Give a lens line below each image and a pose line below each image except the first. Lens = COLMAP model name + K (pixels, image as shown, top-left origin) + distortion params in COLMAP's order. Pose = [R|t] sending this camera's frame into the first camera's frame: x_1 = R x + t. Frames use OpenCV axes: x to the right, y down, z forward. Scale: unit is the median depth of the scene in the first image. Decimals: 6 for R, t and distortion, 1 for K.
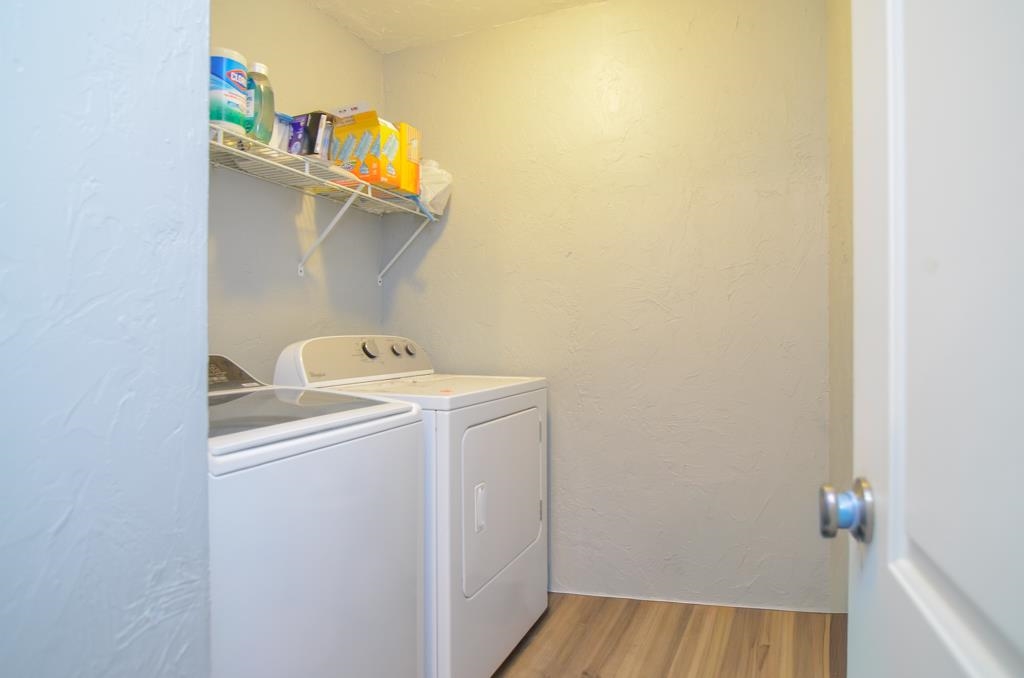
lens RADIAL K [[549.8, 0, 480.6], [0, 549.8, 339.1], [0, 0, 1]] dist [-0.006100, -0.008124]
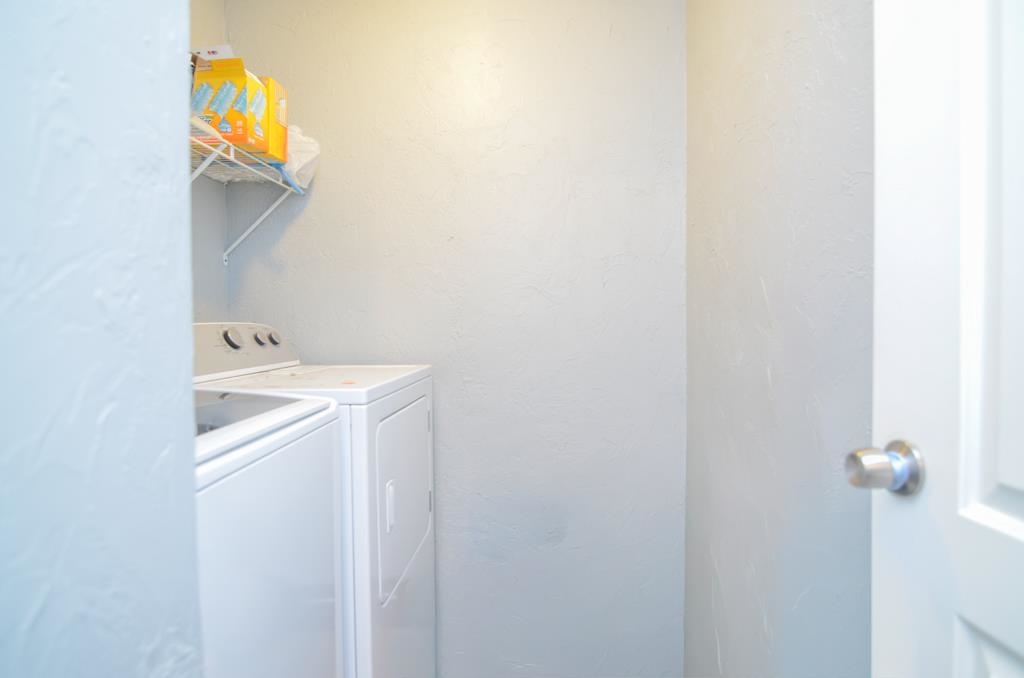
lens RADIAL K [[549.8, 0, 514.5], [0, 549.8, 338.9], [0, 0, 1]] dist [-0.006100, -0.008124]
pose [[0.936187, -0.015519, 0.351159, -0.093578], [0.007222, 0.999663, 0.024926, 0.001102], [-0.351428, -0.020799, 0.935984, 0.044014]]
